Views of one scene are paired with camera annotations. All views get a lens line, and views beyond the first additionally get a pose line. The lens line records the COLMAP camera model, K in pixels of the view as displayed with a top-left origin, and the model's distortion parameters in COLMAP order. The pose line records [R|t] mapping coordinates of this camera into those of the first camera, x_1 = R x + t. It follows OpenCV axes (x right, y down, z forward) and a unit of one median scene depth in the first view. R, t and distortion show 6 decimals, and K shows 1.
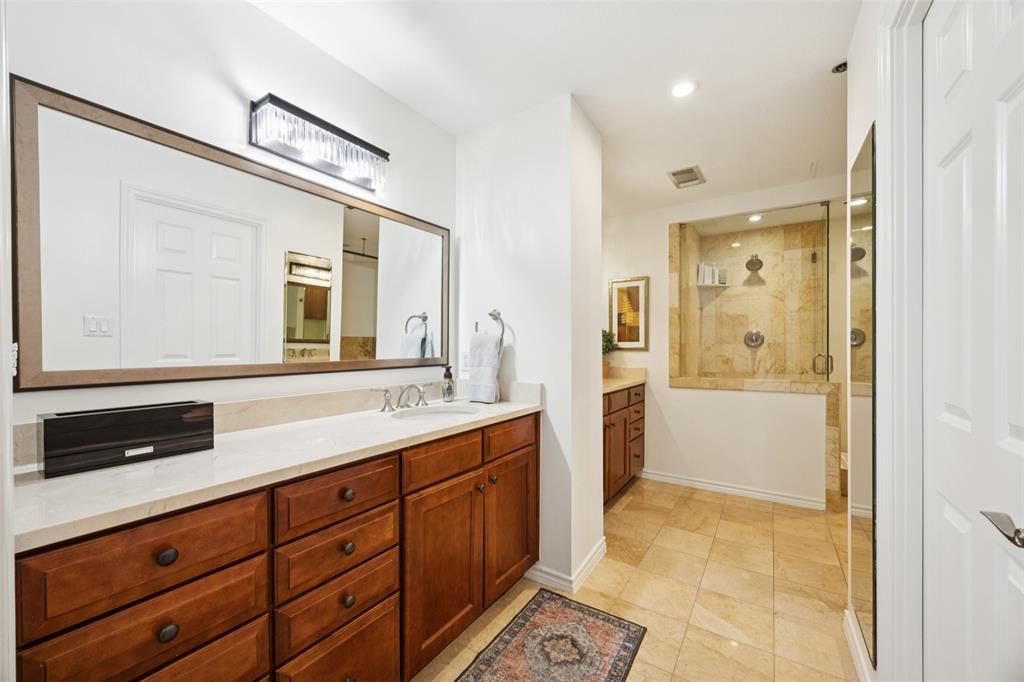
lens RADIAL K [[391.3, 0, 509.3], [0, 391.3, 344.1], [0, 0, 1]] dist [0.001284, -0.000102]
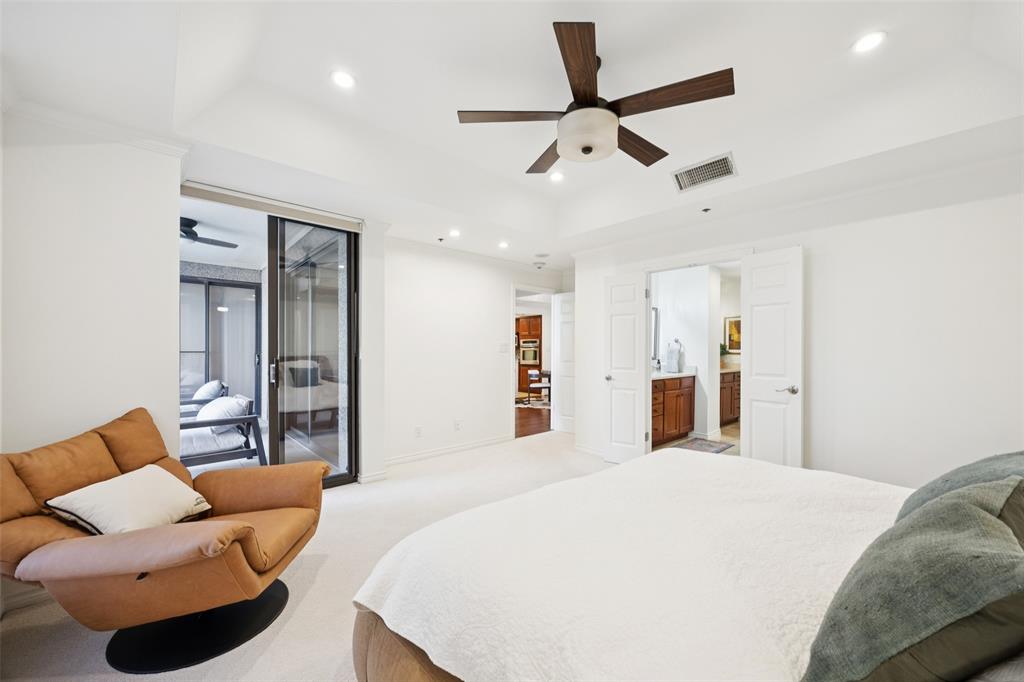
lens RADIAL K [[391.3, 0, 516.5], [0, 391.3, 350.3], [0, 0, 1]] dist [0.001284, -0.000102]
pose [[0.970152, 0.006958, -0.242397, -0.317423], [-0.003794, 0.999901, 0.013517, -0.028362], [0.242467, -0.012194, 0.970083, -1.324100]]
